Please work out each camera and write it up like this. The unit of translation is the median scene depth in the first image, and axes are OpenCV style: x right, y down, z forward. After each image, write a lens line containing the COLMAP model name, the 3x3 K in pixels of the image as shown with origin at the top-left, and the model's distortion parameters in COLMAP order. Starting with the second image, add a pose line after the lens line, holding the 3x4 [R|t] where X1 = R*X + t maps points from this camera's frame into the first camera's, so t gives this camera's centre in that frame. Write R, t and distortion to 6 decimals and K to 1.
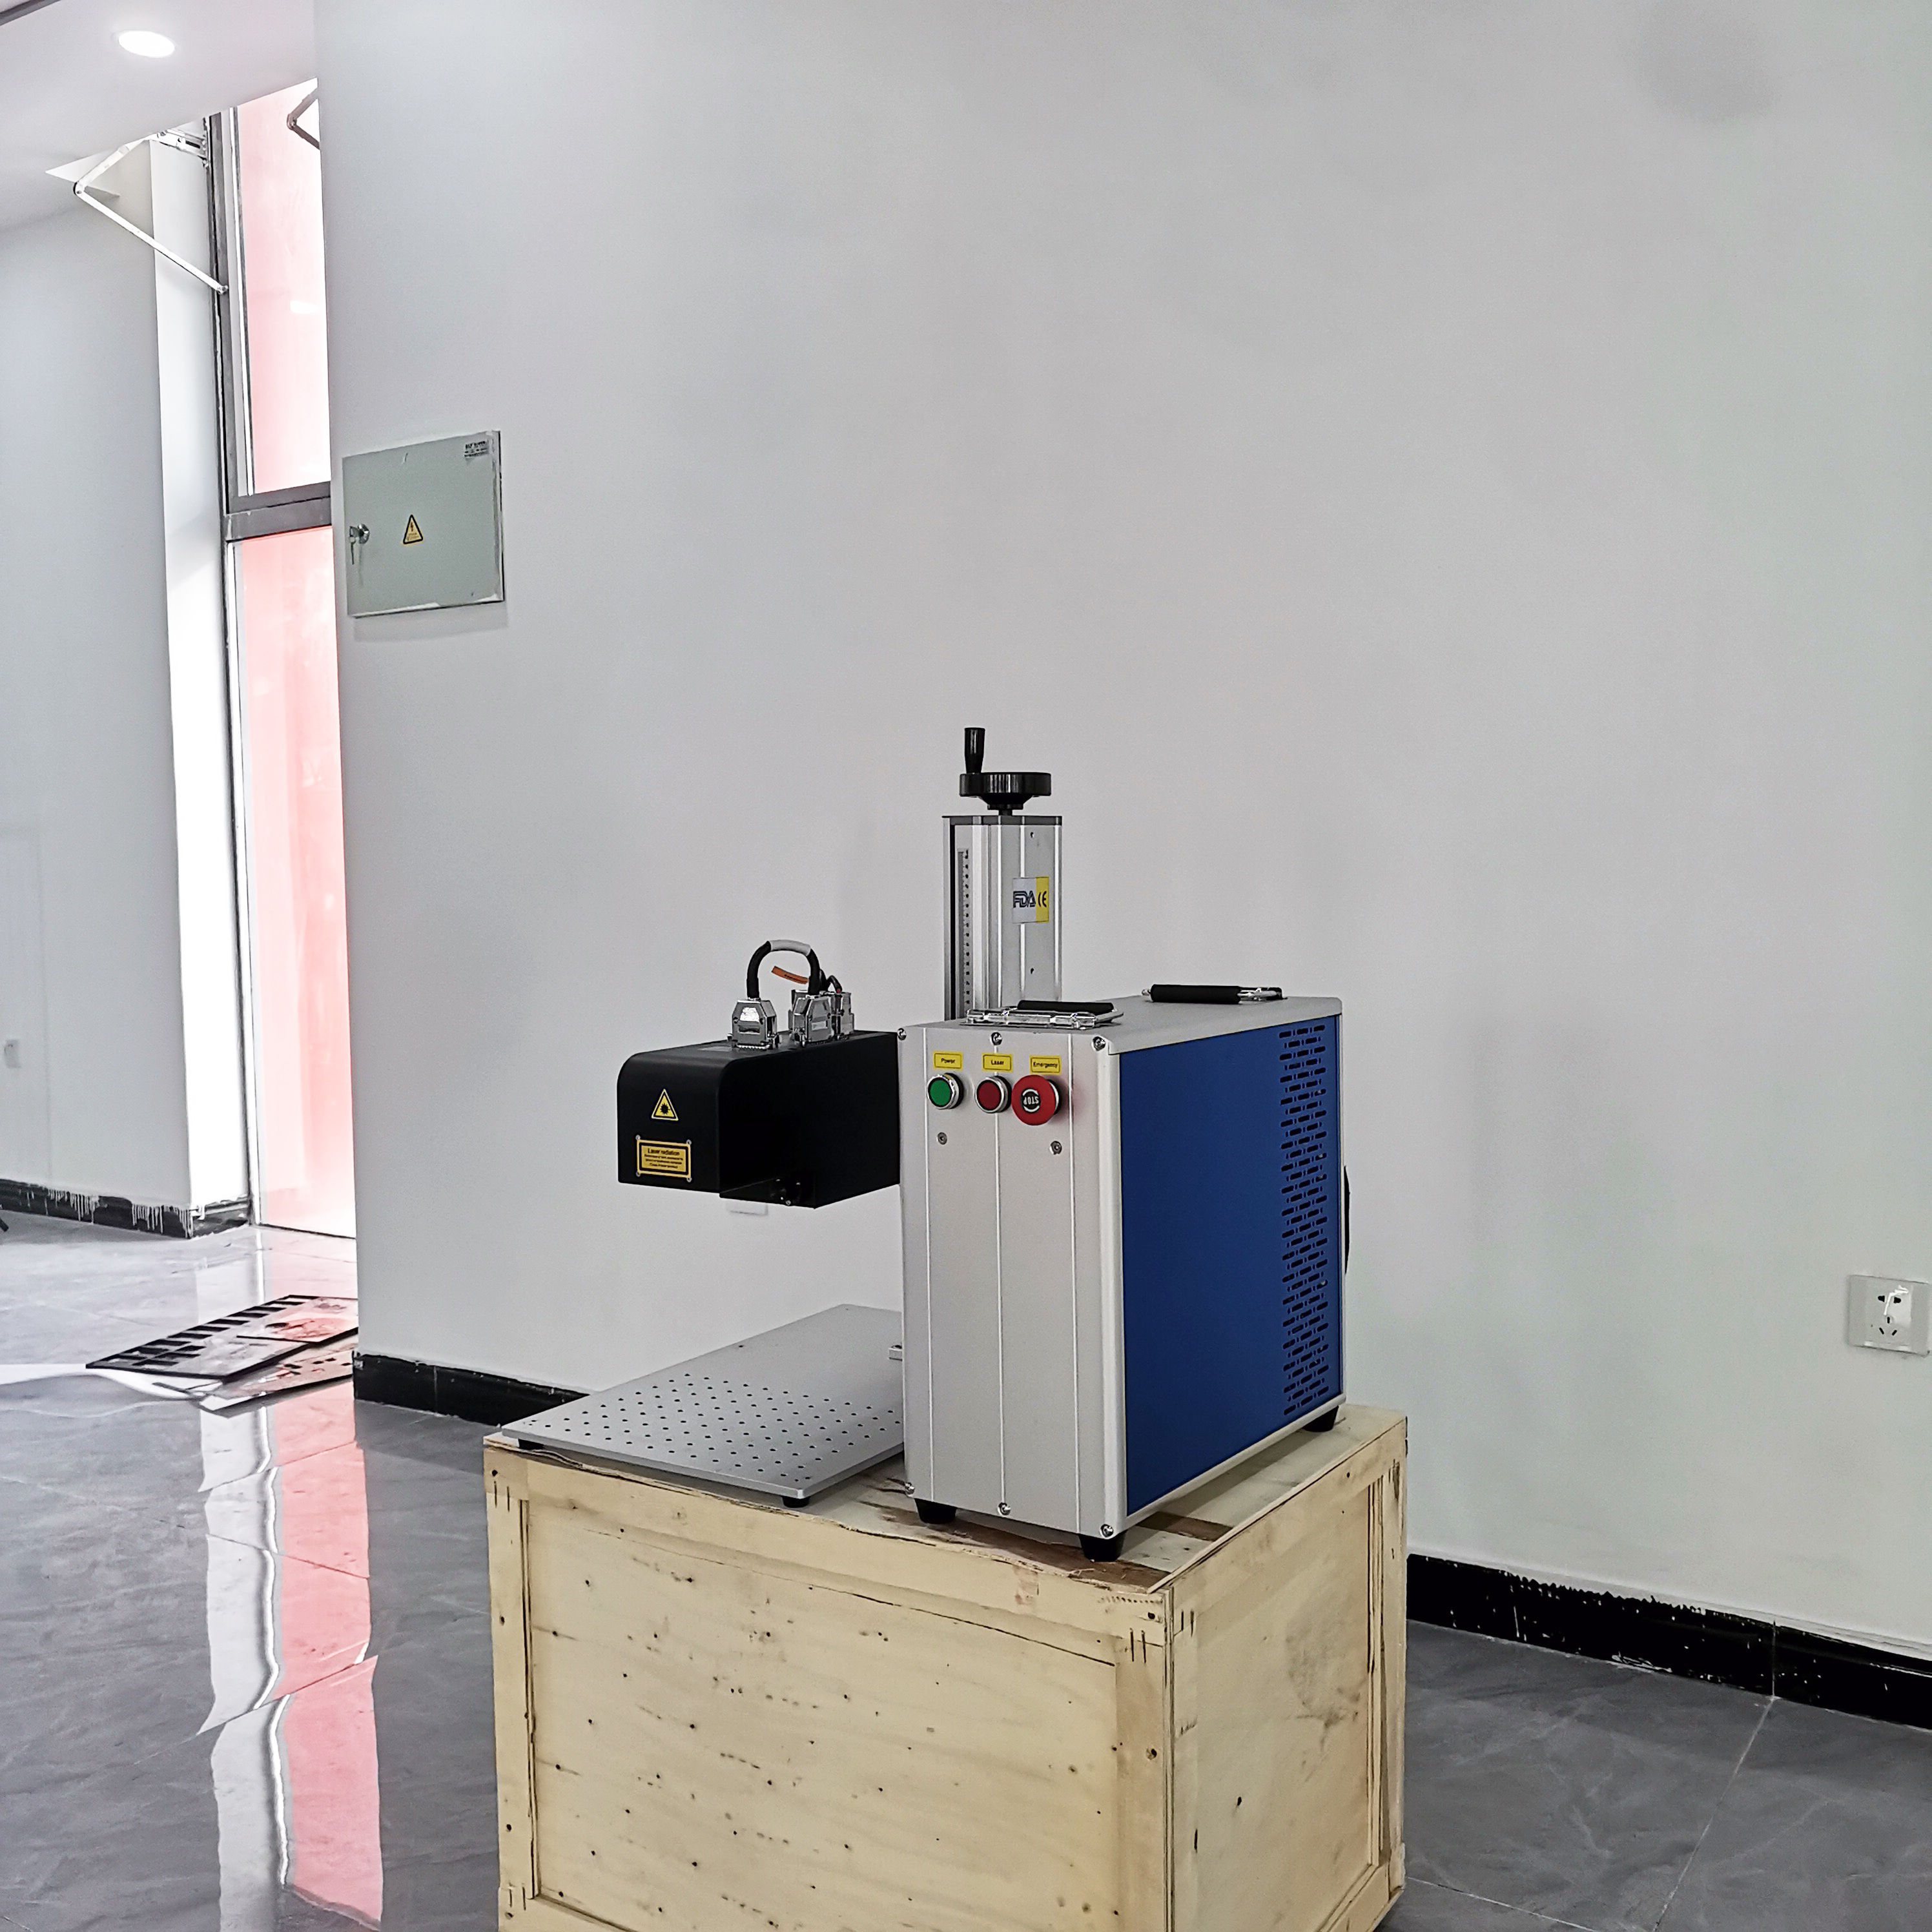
lens RADIAL K [[1947.6, 0, 966.0], [0, 1947.6, 966.0], [0, 0, 1]] dist [-0.219088, -0.004012]
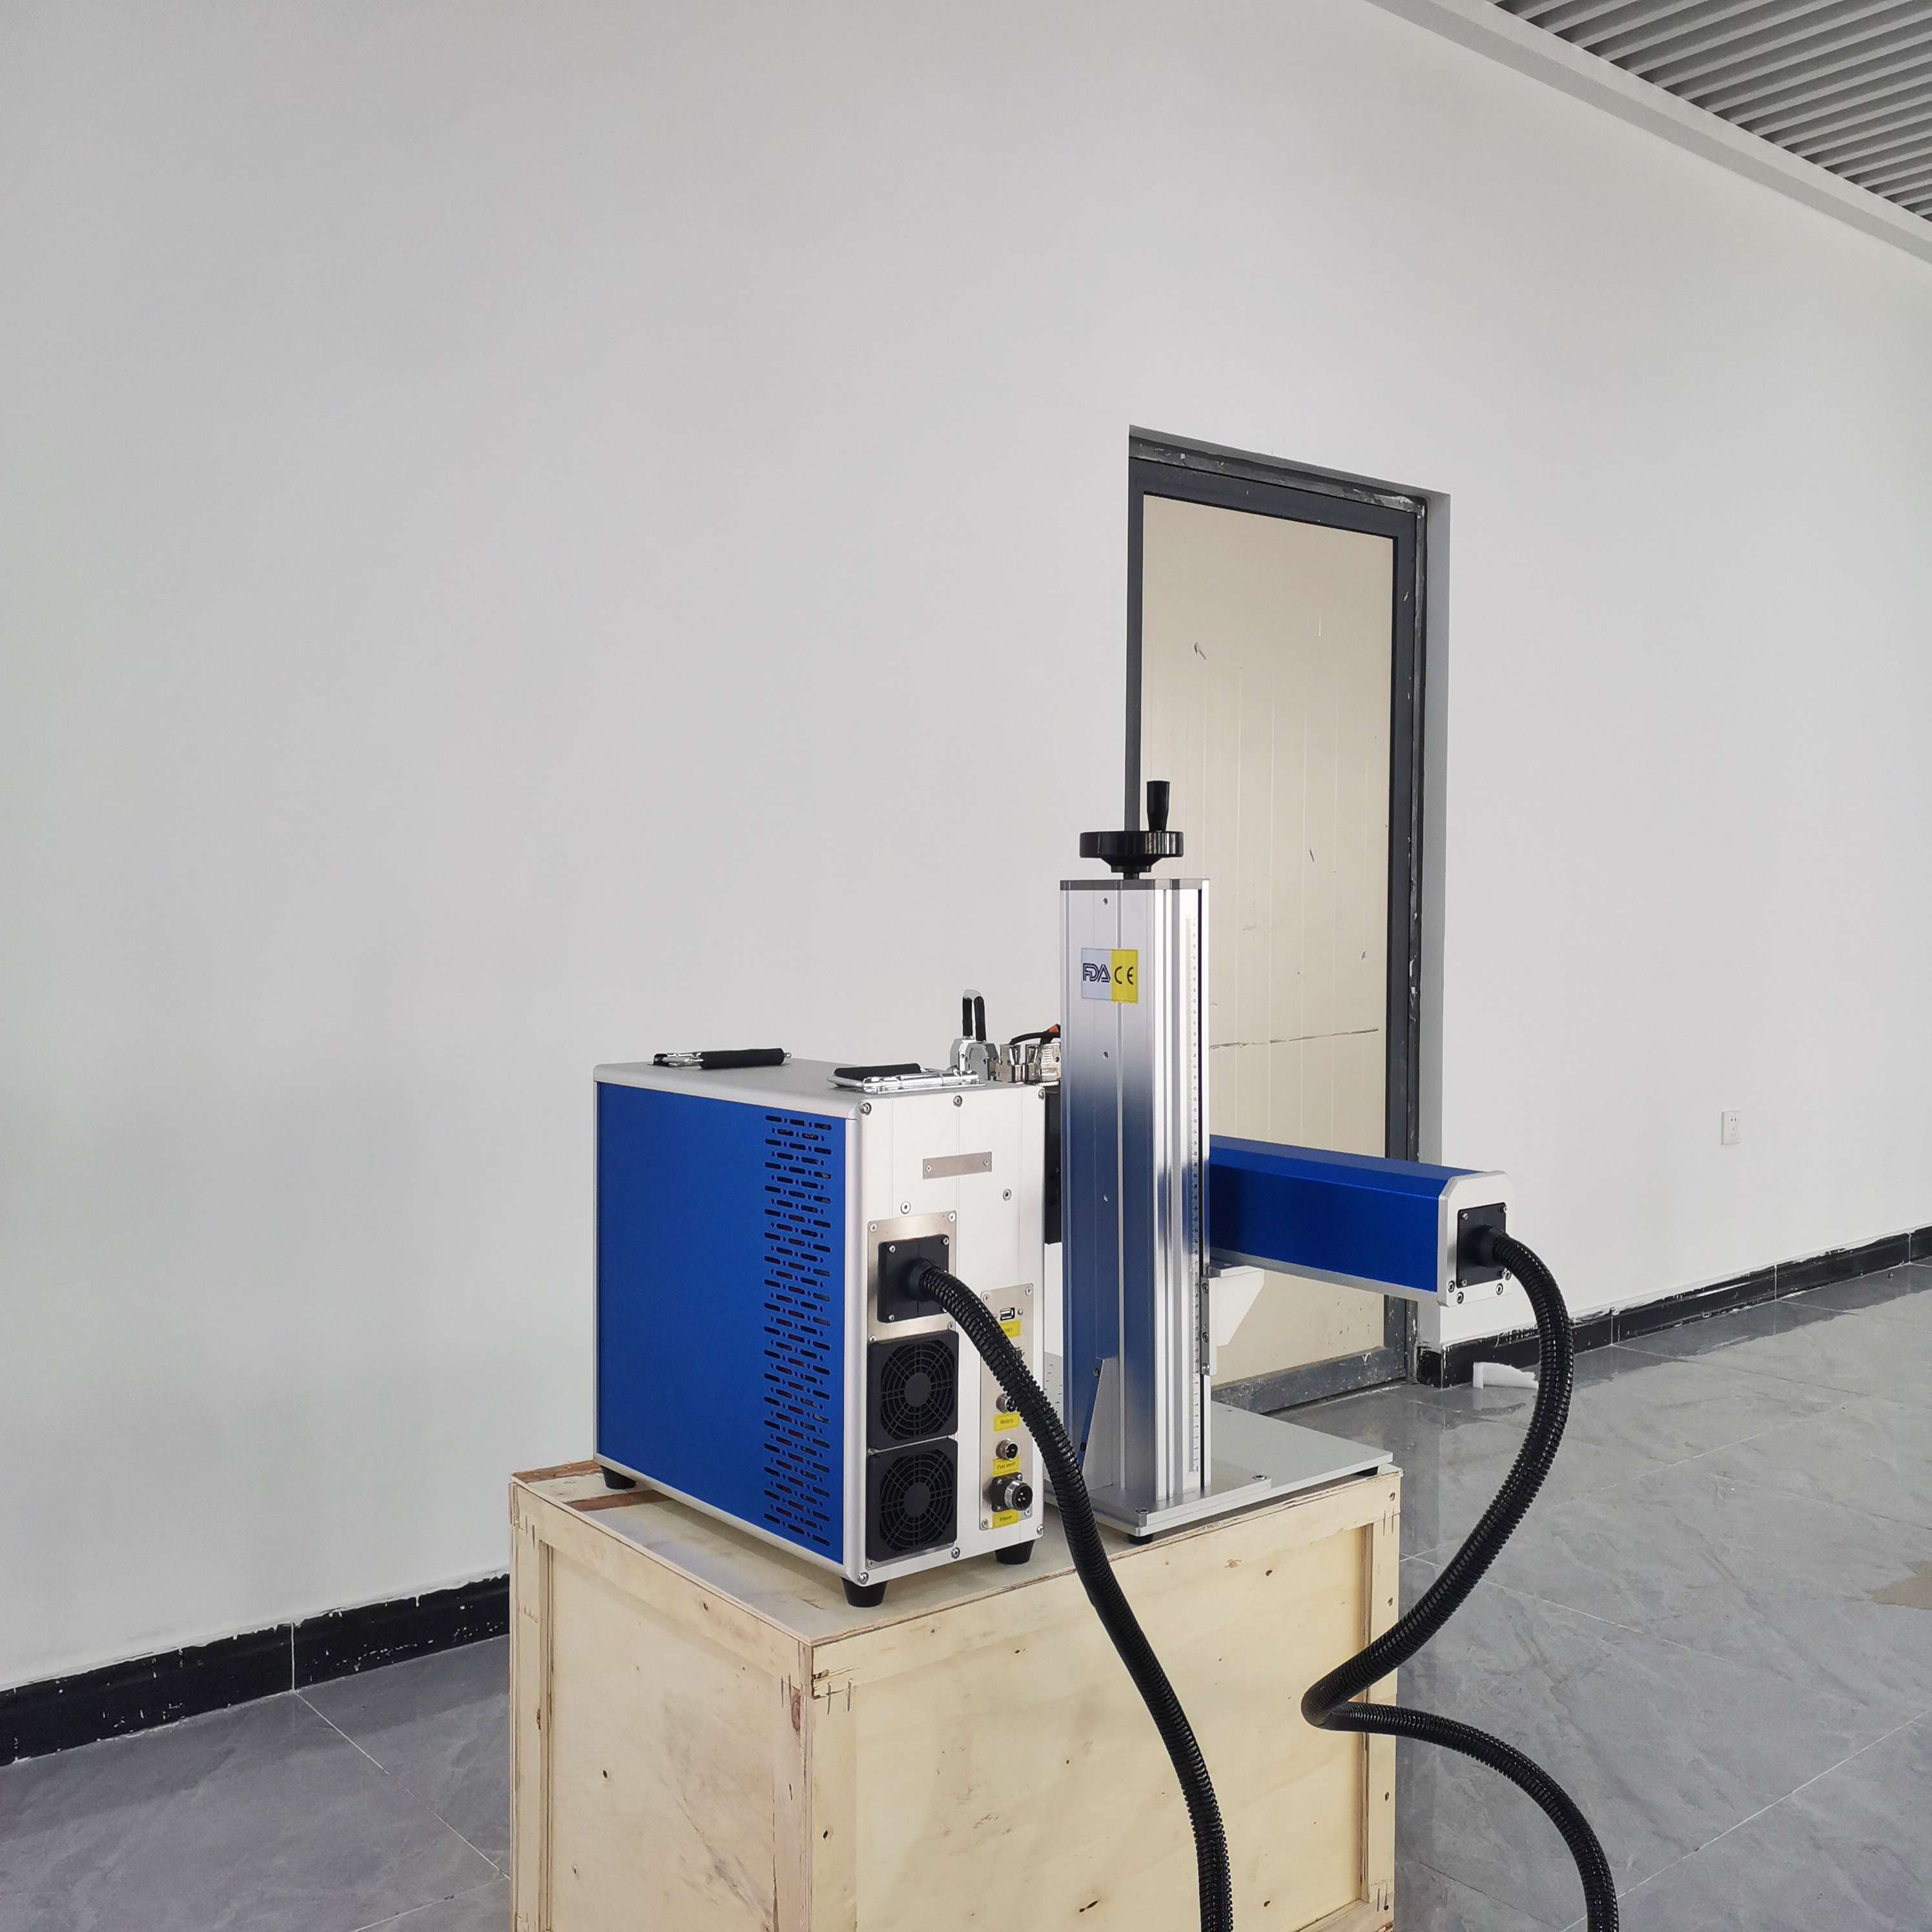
lens RADIAL K [[1947.6, 0, 966.0], [0, 1947.6, 966.0], [0, 0, 1]] dist [-0.219088, -0.004012]
pose [[-0.311191, 0.037080, -0.949624, 0.898870], [-0.074582, 0.995204, 0.063301, -0.089708], [0.947416, 0.090524, -0.306933, 1.221951]]
